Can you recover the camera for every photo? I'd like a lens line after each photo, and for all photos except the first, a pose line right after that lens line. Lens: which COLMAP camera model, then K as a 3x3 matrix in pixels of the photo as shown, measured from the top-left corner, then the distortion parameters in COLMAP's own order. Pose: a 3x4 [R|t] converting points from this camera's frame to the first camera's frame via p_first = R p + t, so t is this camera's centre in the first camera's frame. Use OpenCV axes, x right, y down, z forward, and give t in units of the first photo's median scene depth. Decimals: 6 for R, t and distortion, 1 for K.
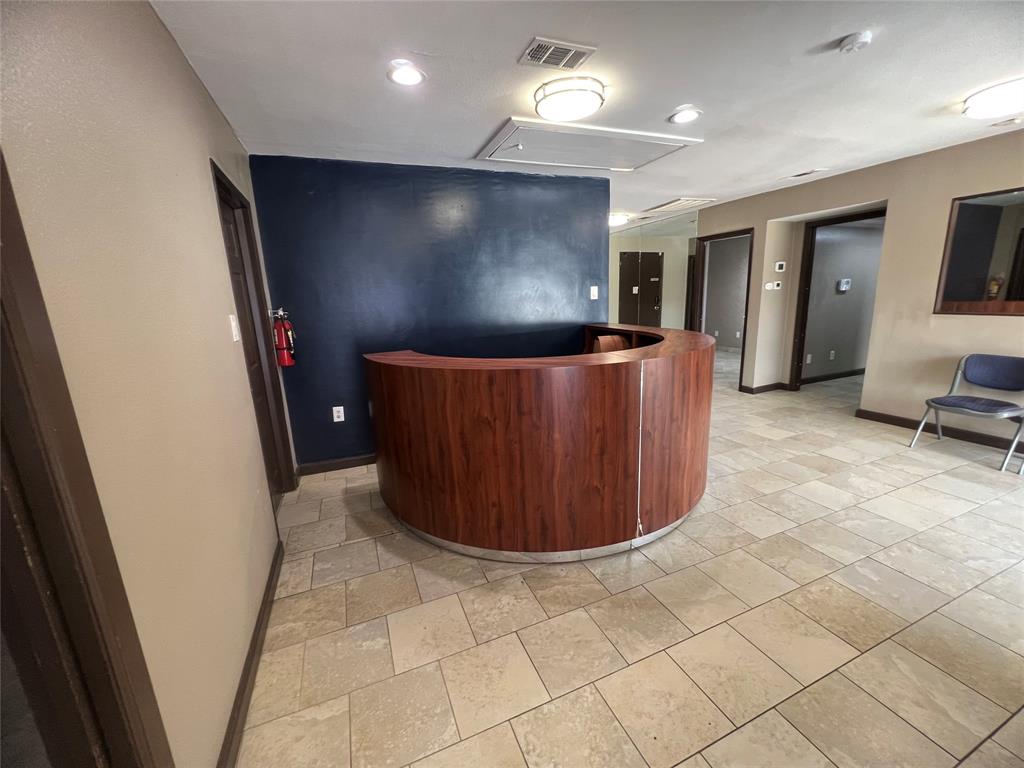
lens RADIAL K [[411.1, 0, 511.4], [0, 411.1, 382.0], [0, 0, 1]] dist [-0.000424, 0.000307]
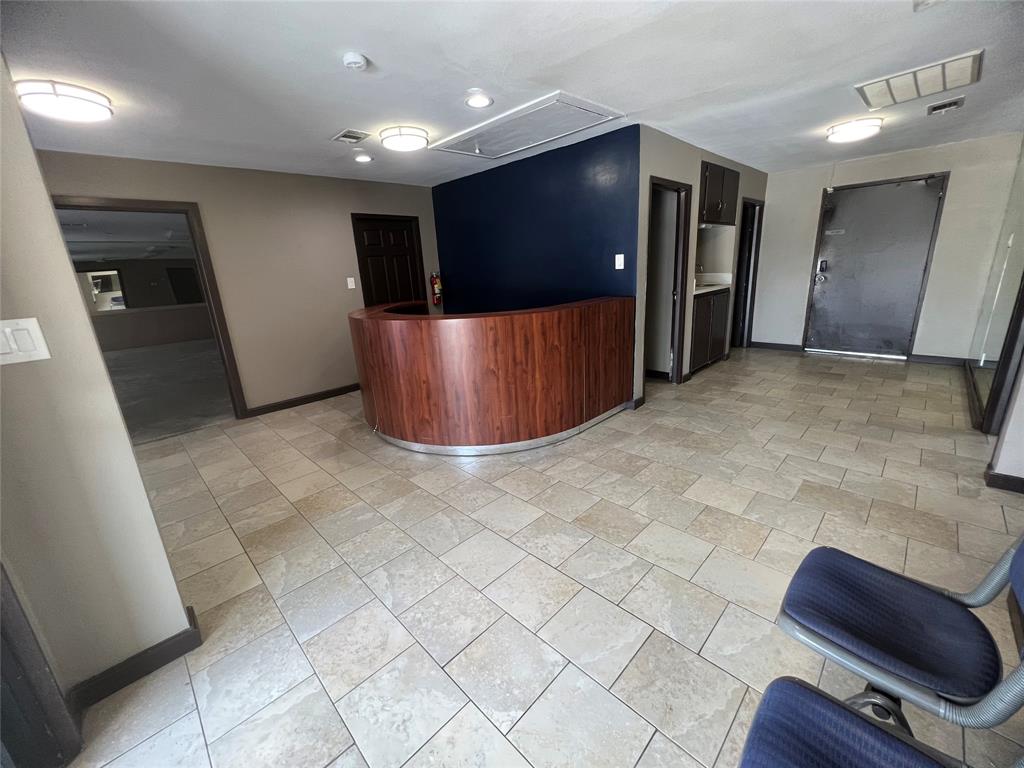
lens RADIAL K [[411.1, 0, 511.9], [0, 411.1, 384.2], [0, 0, 1]] dist [-0.000424, 0.000307]
pose [[0.384931, 0.278467, -0.879934, 1.596193], [-0.153939, 0.959414, 0.236278, -0.220851], [0.910017, 0.044505, 0.412175, 0.690086]]
